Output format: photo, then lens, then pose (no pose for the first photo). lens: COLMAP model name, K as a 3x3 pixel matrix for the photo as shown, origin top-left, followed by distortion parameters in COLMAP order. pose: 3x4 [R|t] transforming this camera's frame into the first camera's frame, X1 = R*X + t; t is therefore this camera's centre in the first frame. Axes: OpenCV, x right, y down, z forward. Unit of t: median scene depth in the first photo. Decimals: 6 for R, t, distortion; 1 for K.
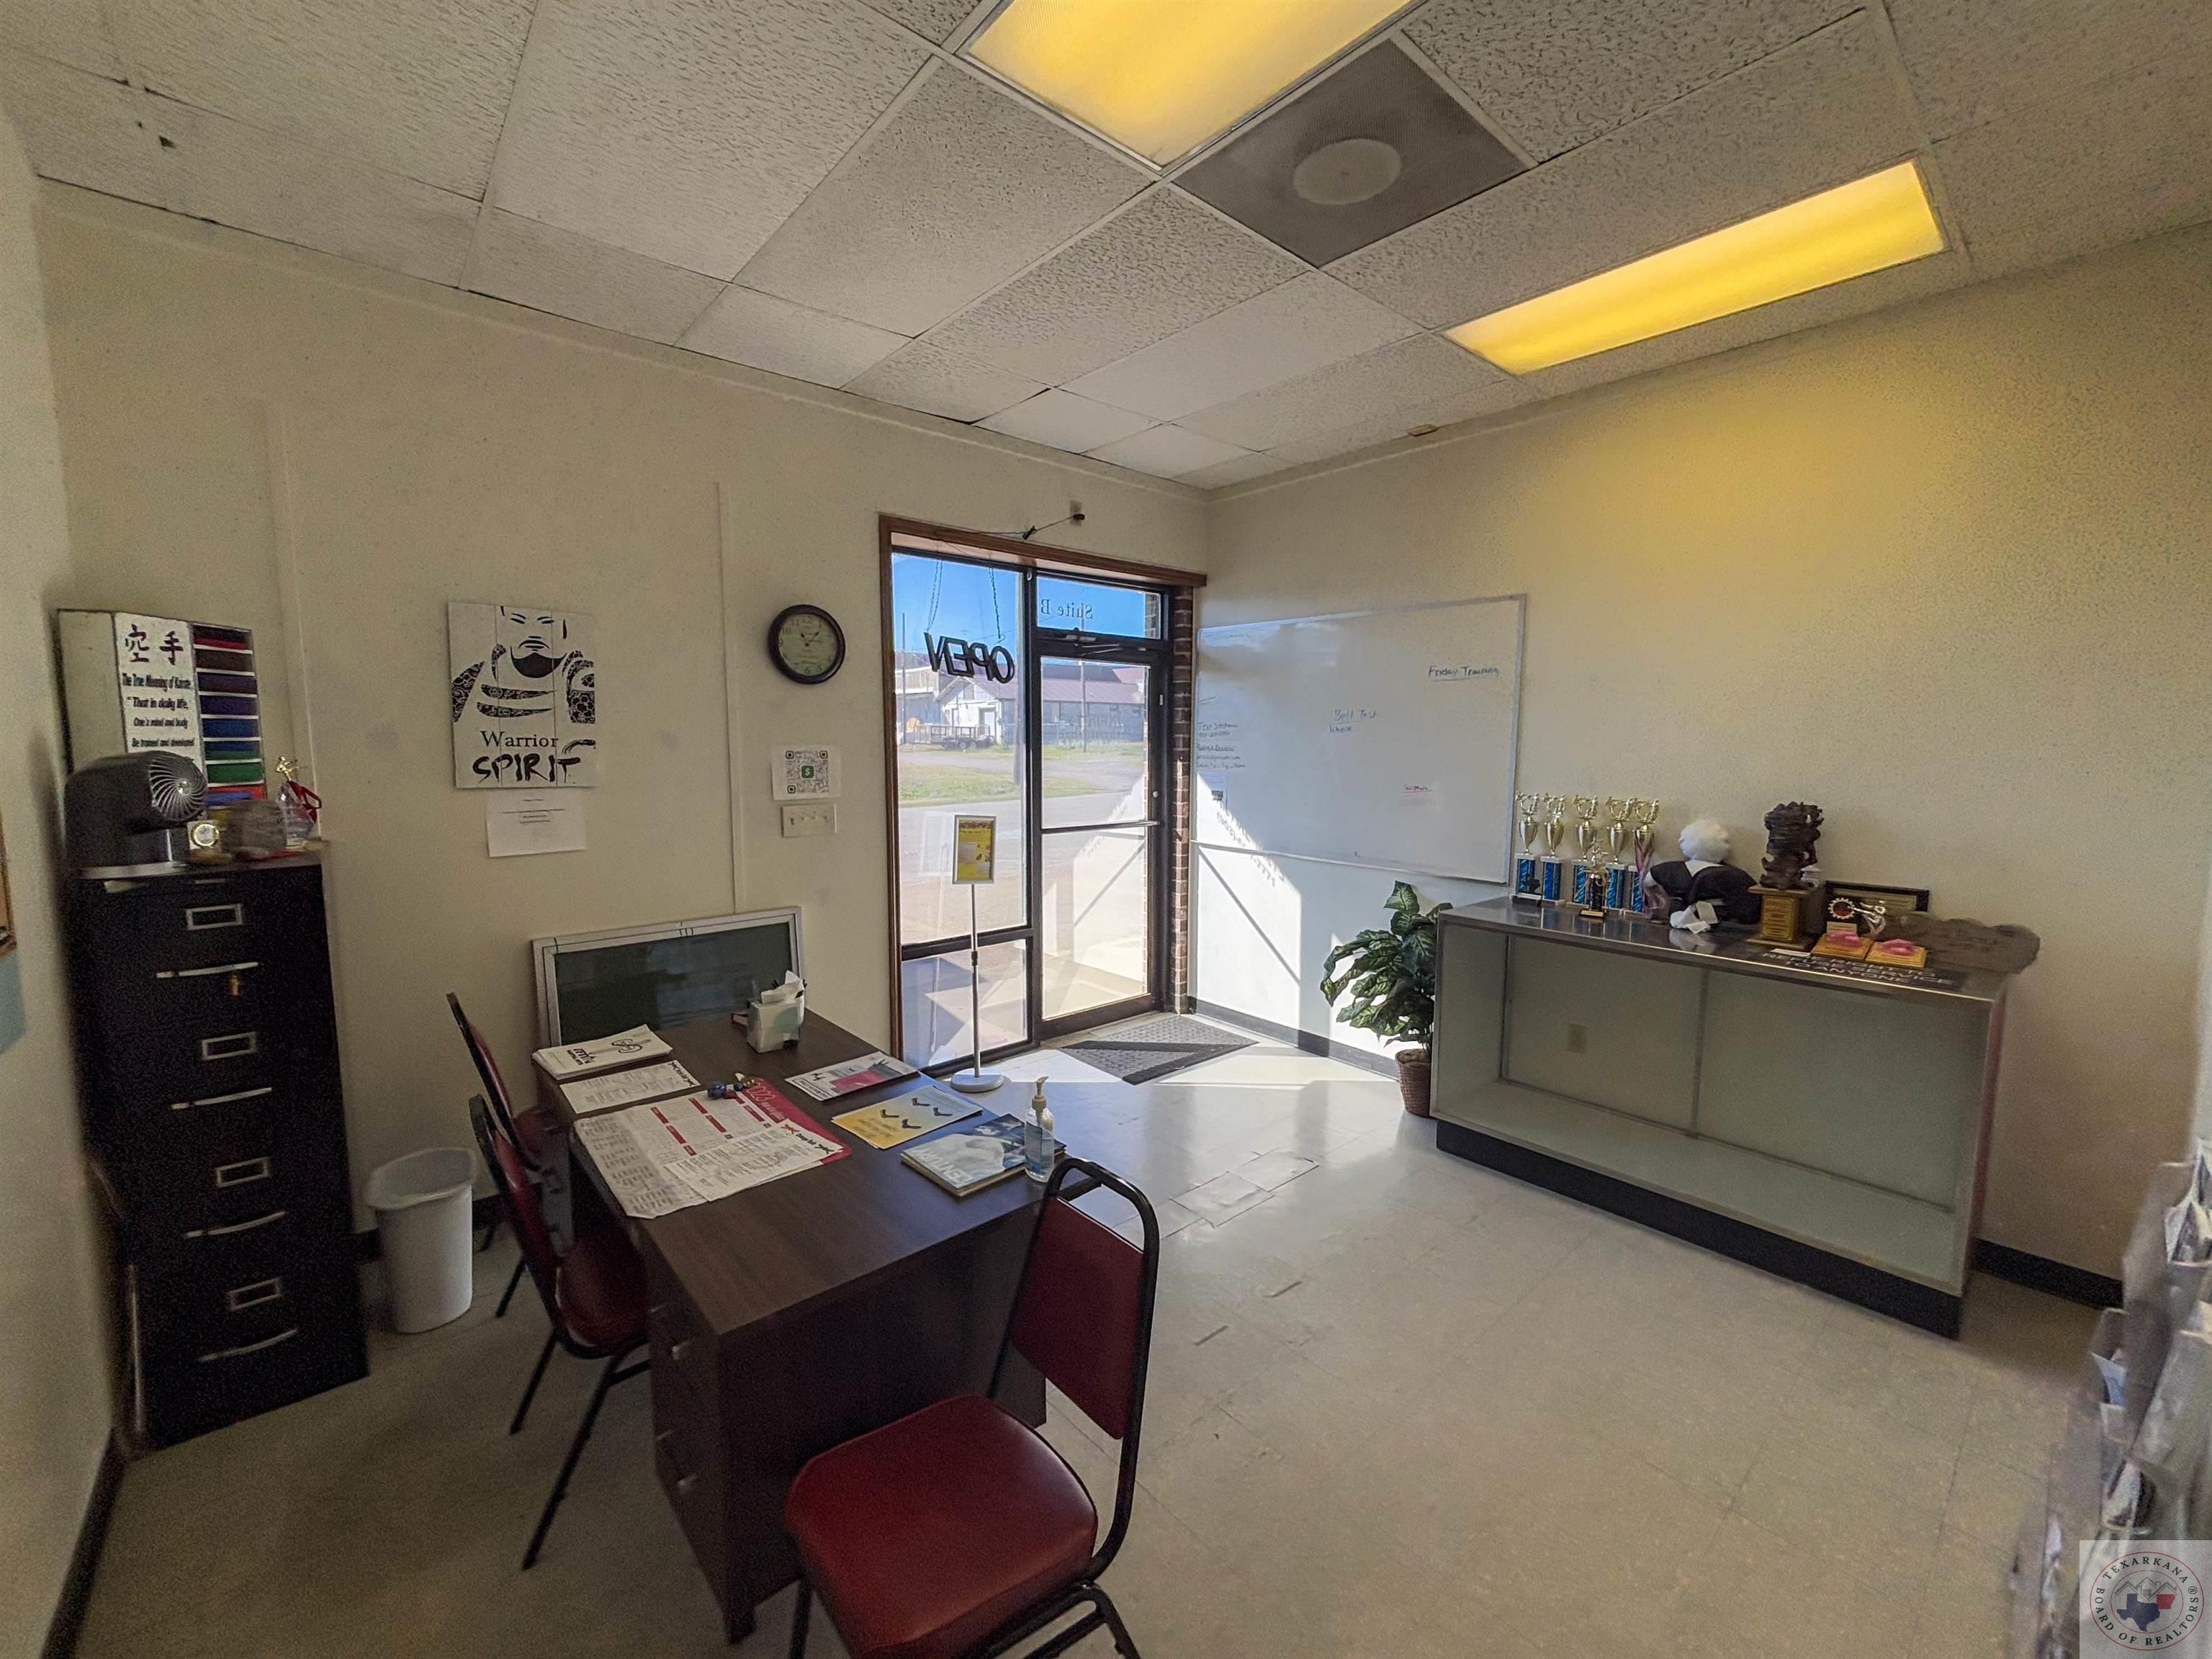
lens RADIAL K [[907.1, 0, 1100.9], [0, 907.1, 825.5], [0, 0, 1]] dist [-0.003723, 0.001134]
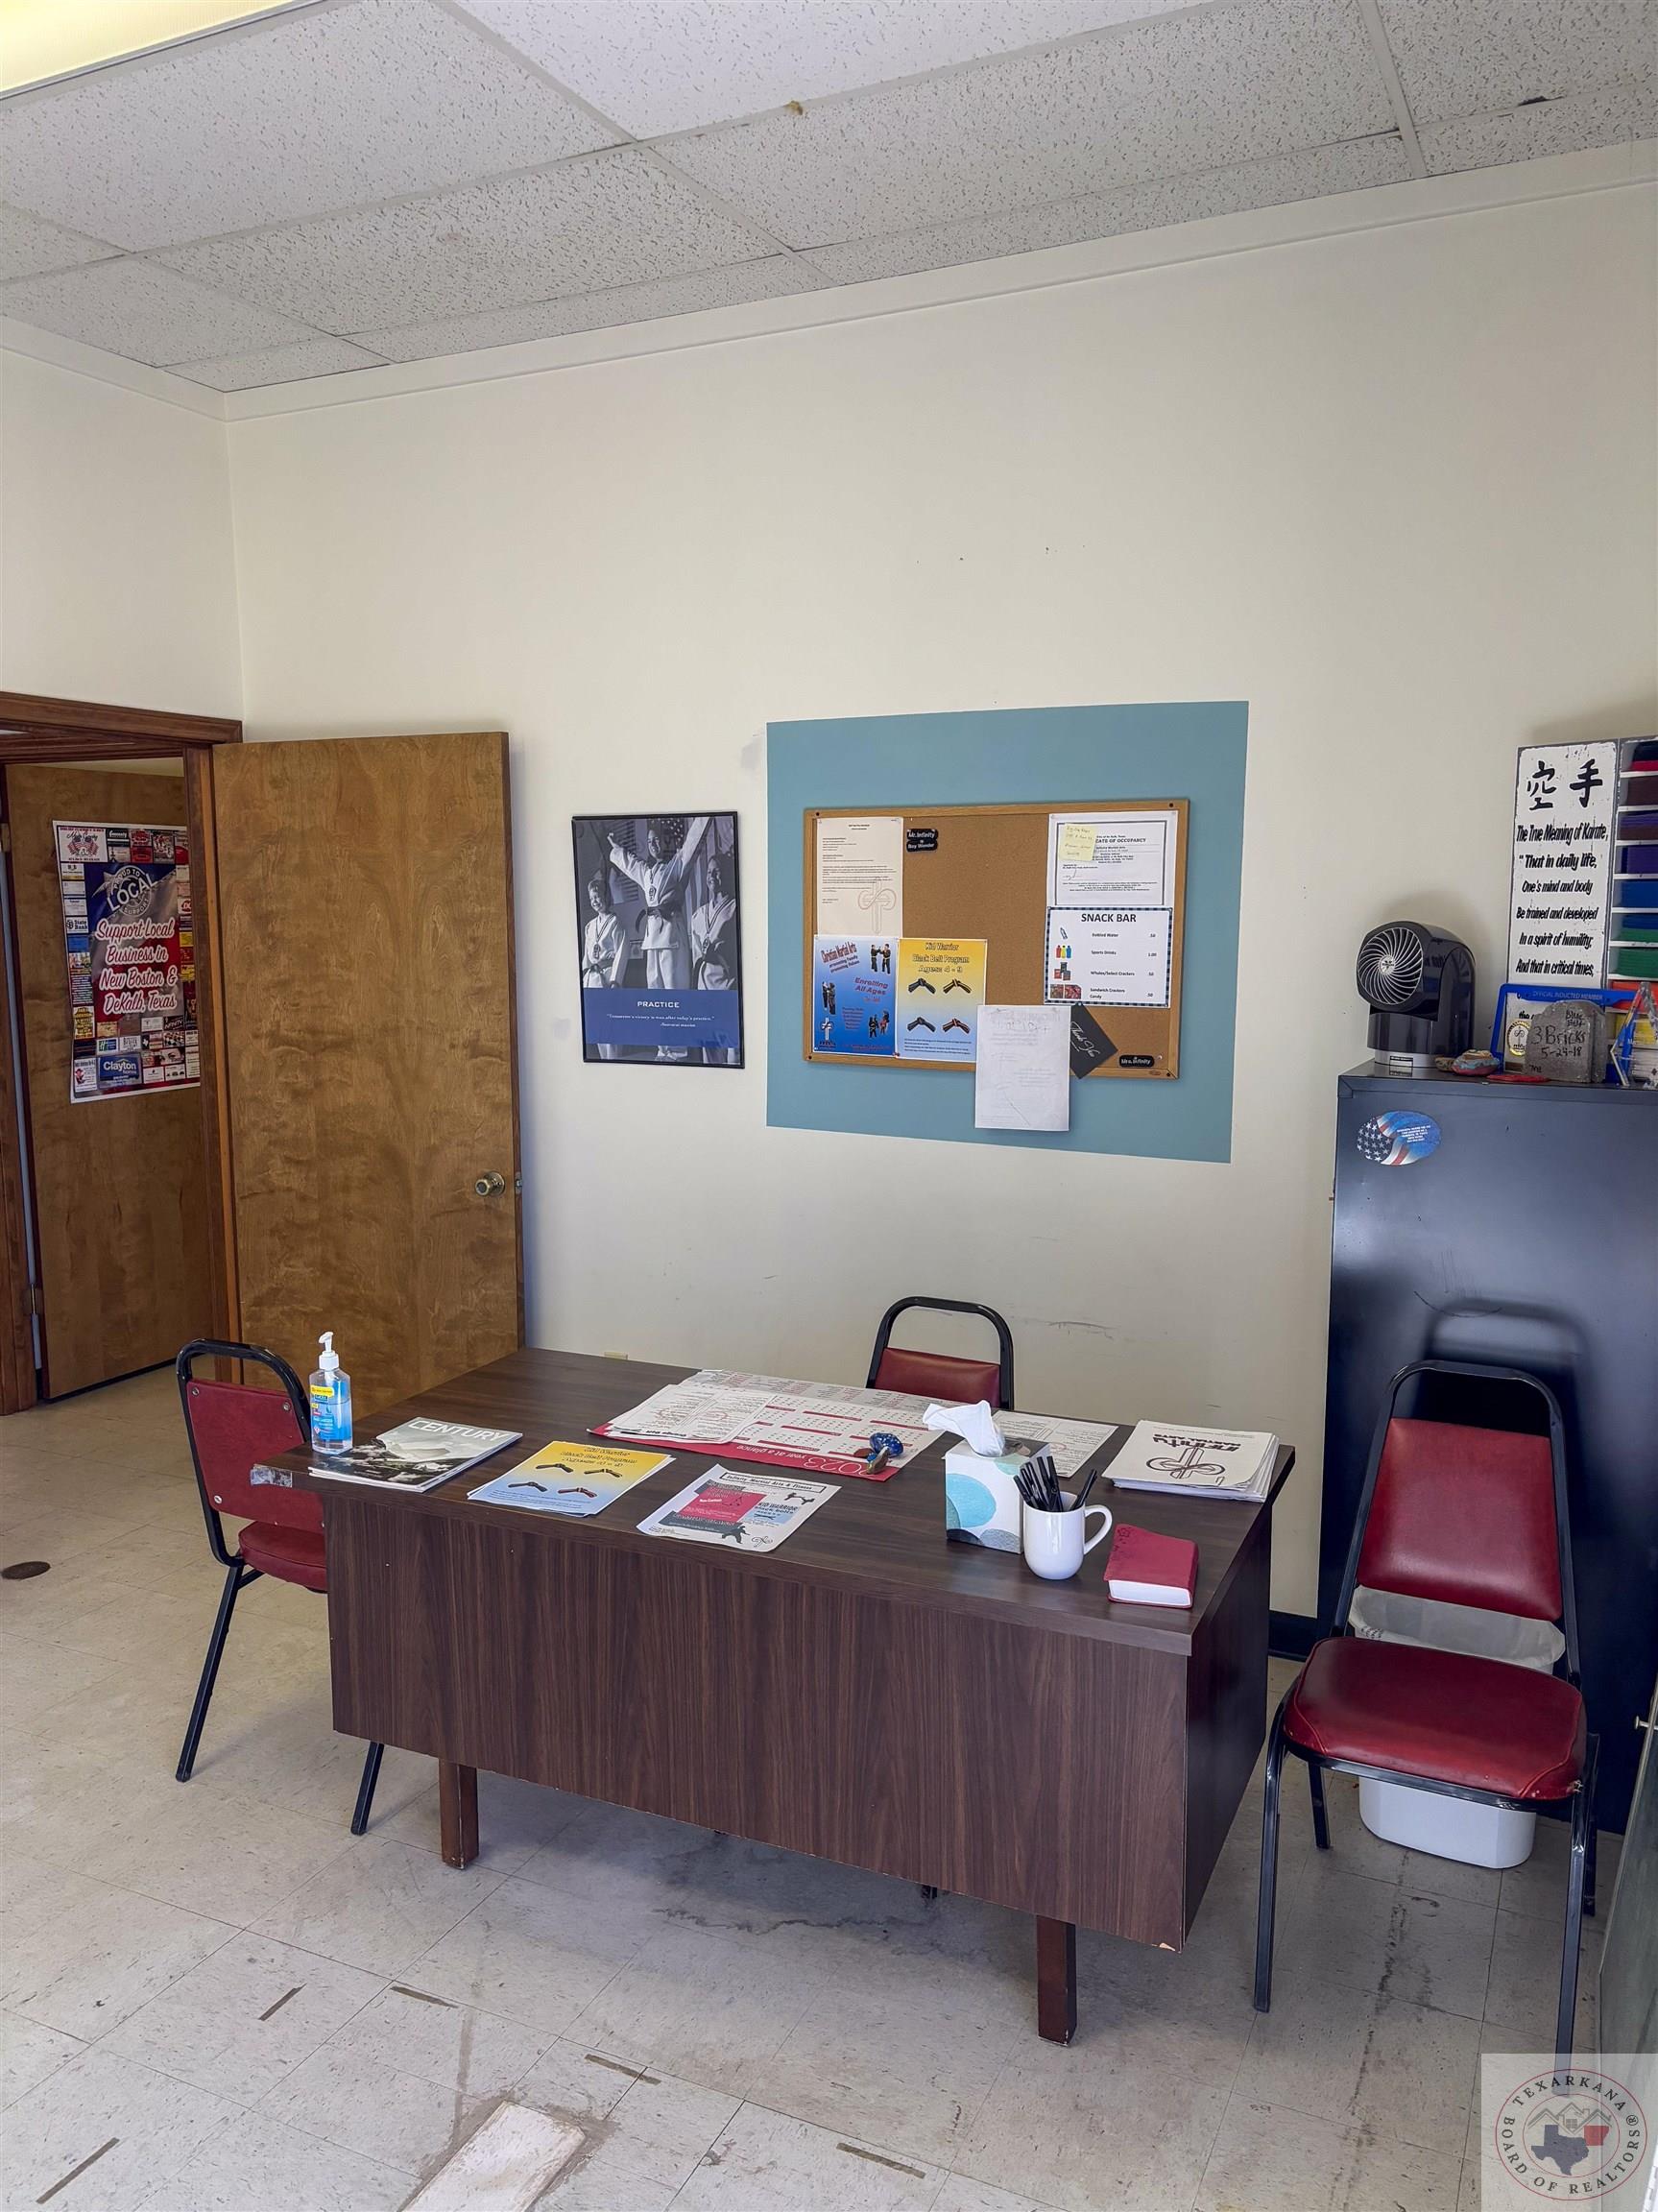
lens RADIAL K [[1689.5, 0, 816.2], [0, 1689.5, 1108.3], [0, 0, 1]] dist [0.061559, -0.024607]
pose [[-0.916929, 0.056822, -0.394985, 0.103371], [-0.036048, 0.973969, 0.223796, -0.230760], [0.397420, 0.219443, -0.891012, 2.067477]]
